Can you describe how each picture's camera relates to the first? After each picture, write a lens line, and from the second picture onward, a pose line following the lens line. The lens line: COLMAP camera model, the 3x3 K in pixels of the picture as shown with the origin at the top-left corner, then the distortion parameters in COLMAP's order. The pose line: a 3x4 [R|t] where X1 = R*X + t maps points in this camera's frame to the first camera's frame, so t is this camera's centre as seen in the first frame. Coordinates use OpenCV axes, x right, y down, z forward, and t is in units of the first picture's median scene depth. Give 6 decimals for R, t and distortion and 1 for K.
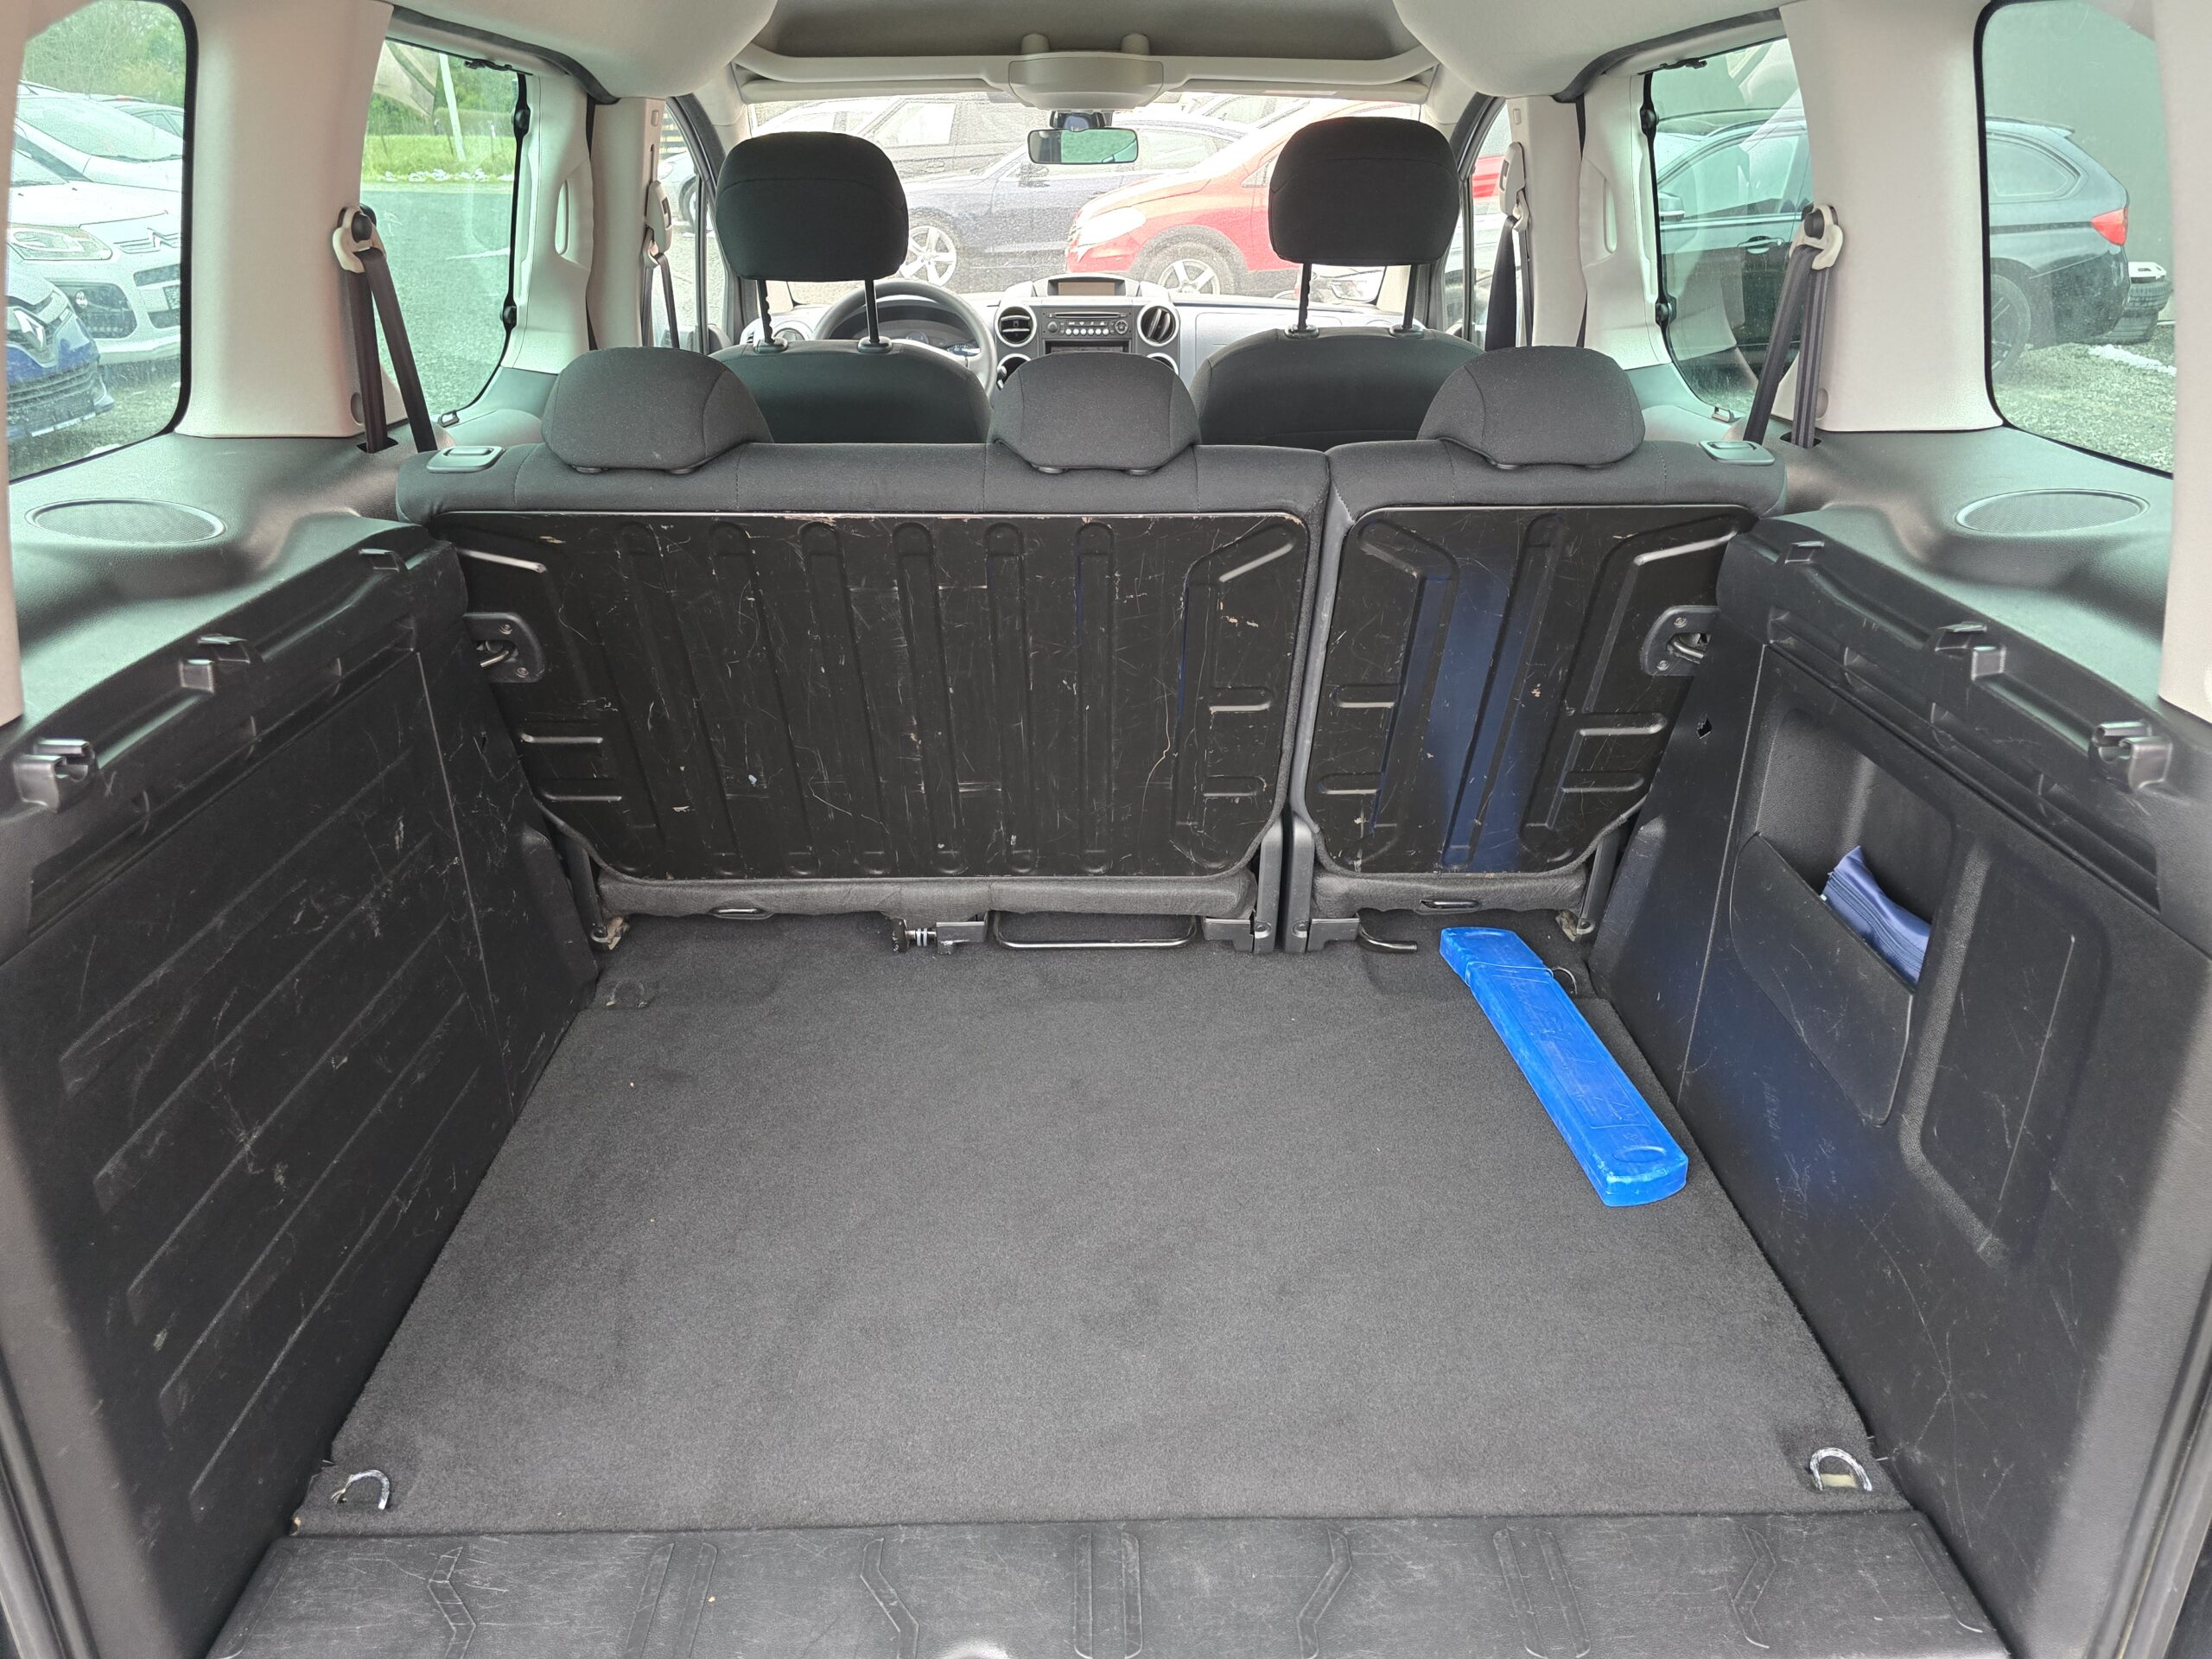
lens RADIAL K [[1487.3, 0, 1114.9], [0, 1487.3, 839.1], [0, 0, 1]] dist [0.040026, -0.034919]
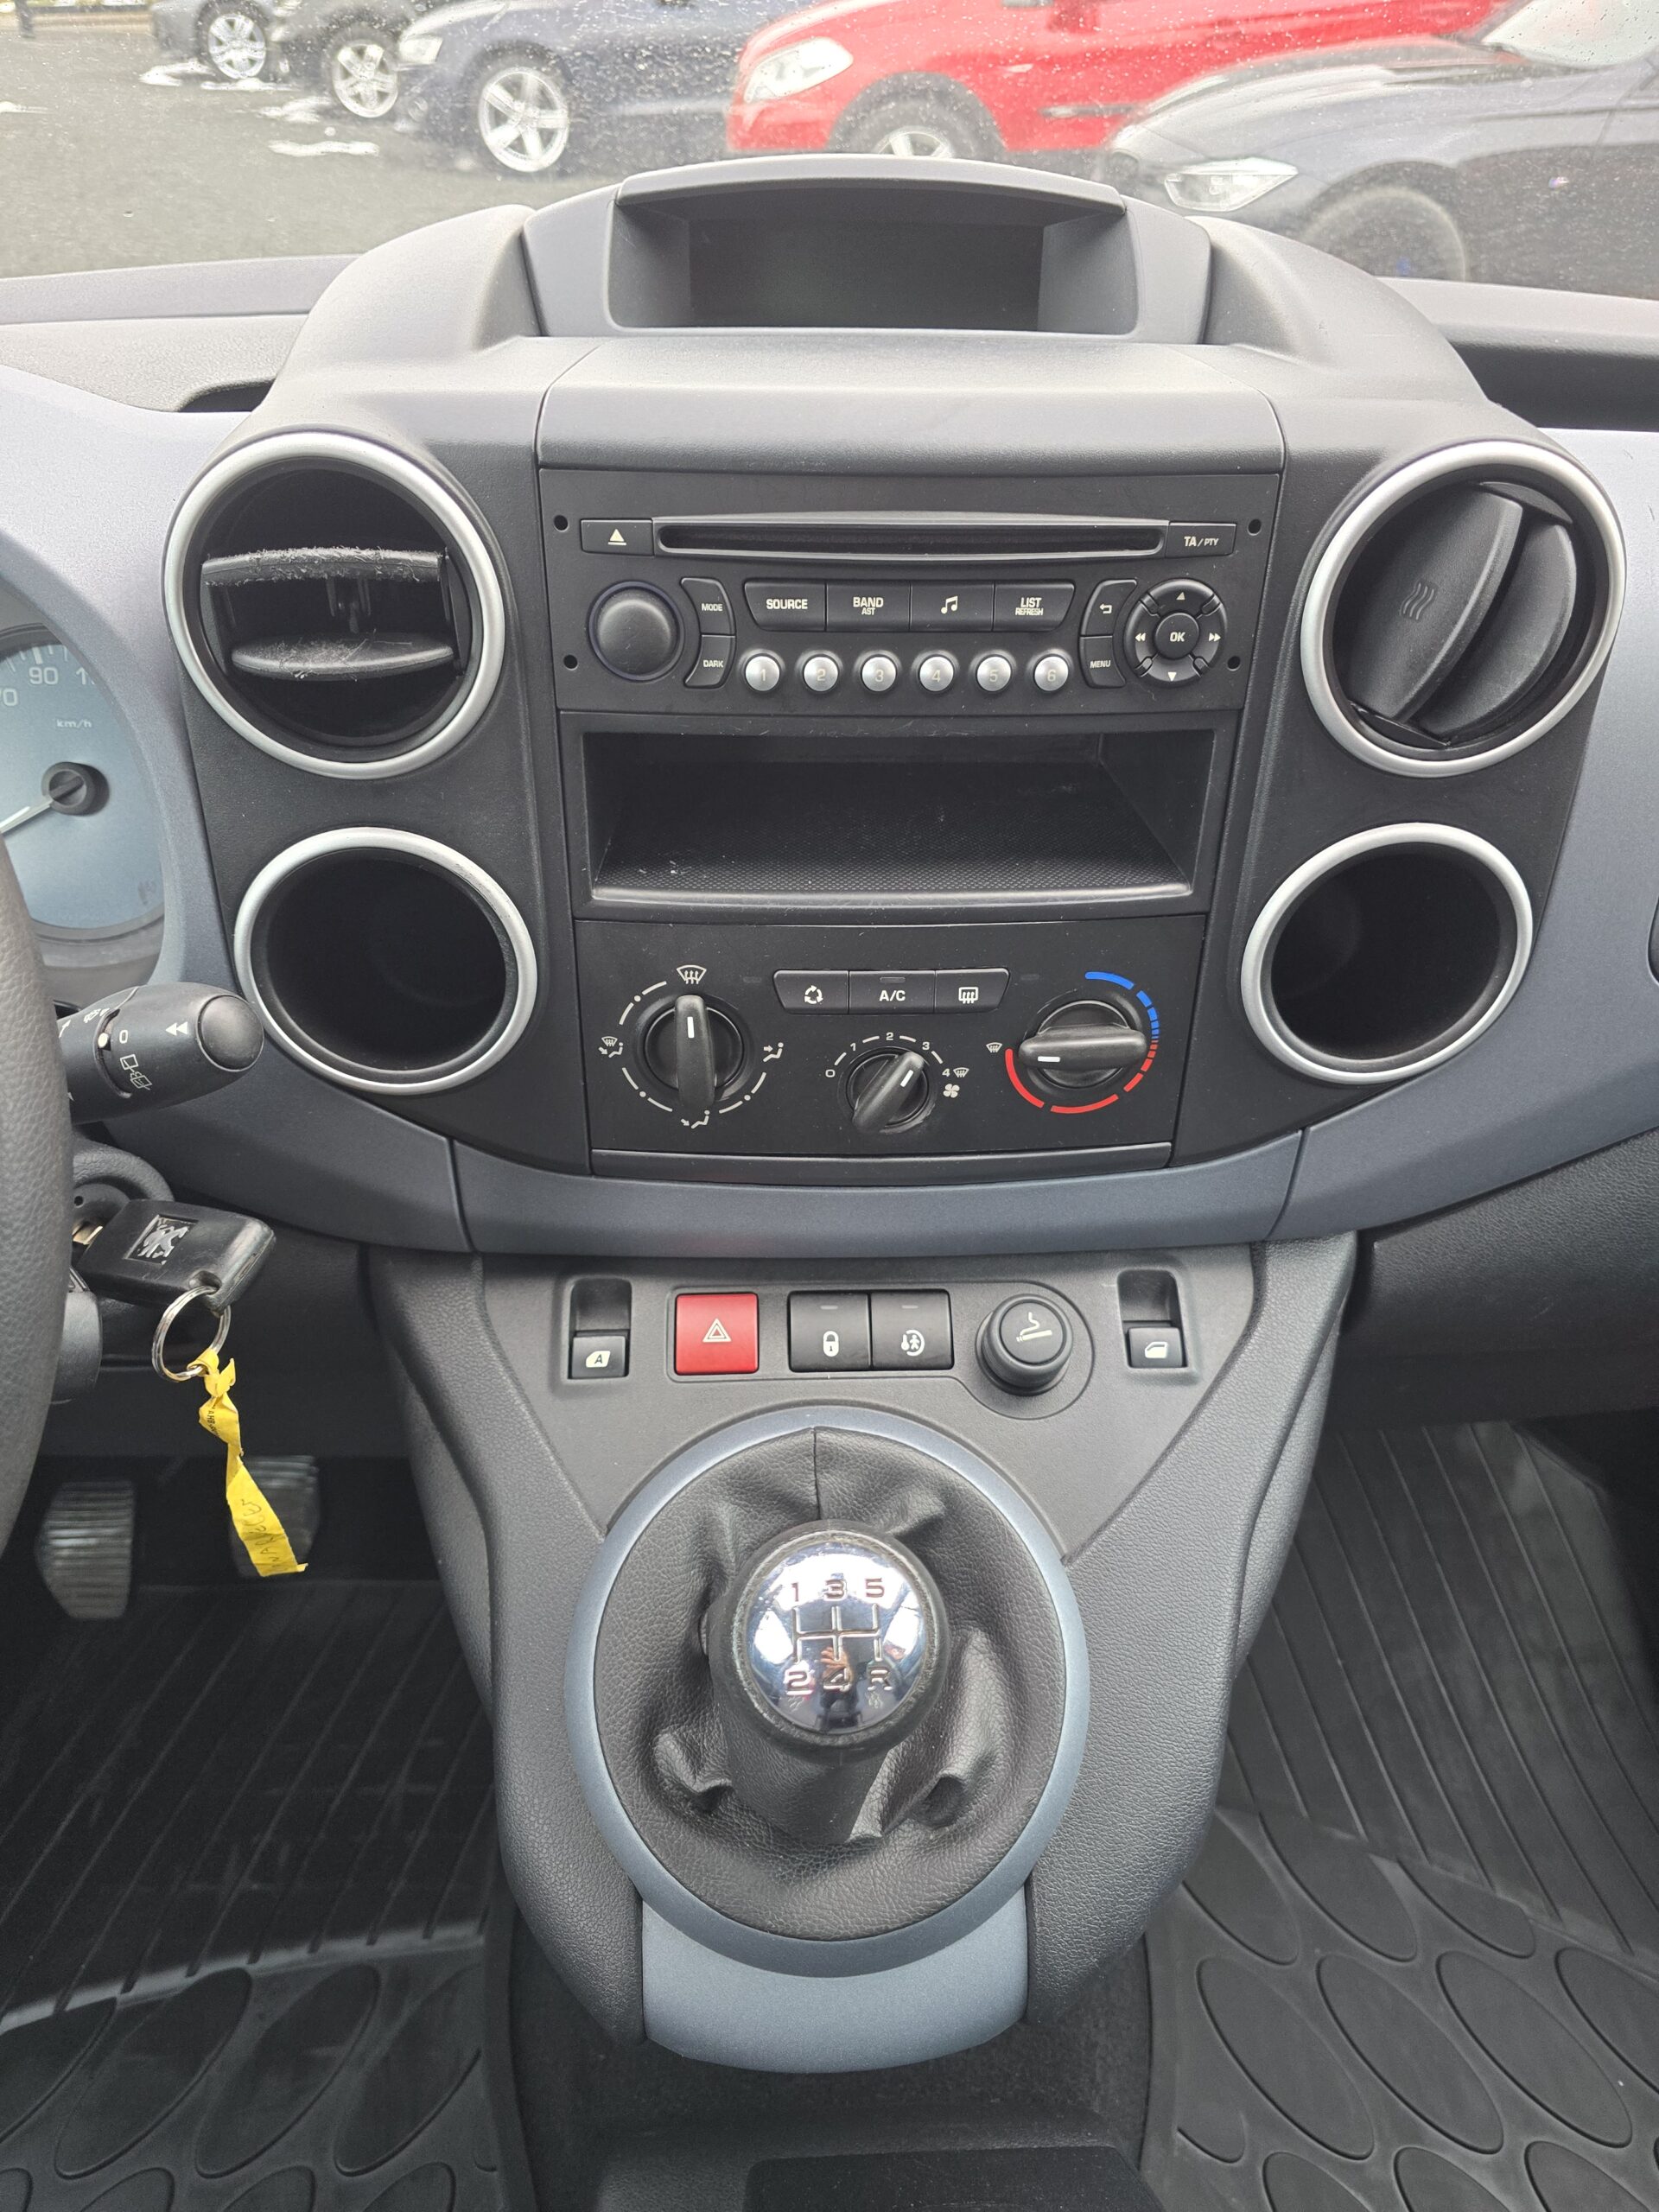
lens RADIAL K [[1487.3, 0, 822.6], [0, 1487.3, 1113.0], [0, 0, 1]] dist [0.040026, -0.034919]
pose [[0.999642, -0.002790, 0.026606, -0.029036], [-0.002740, 0.978637, 0.205577, -0.325664], [-0.026611, -0.205576, 0.978279, 0.858981]]
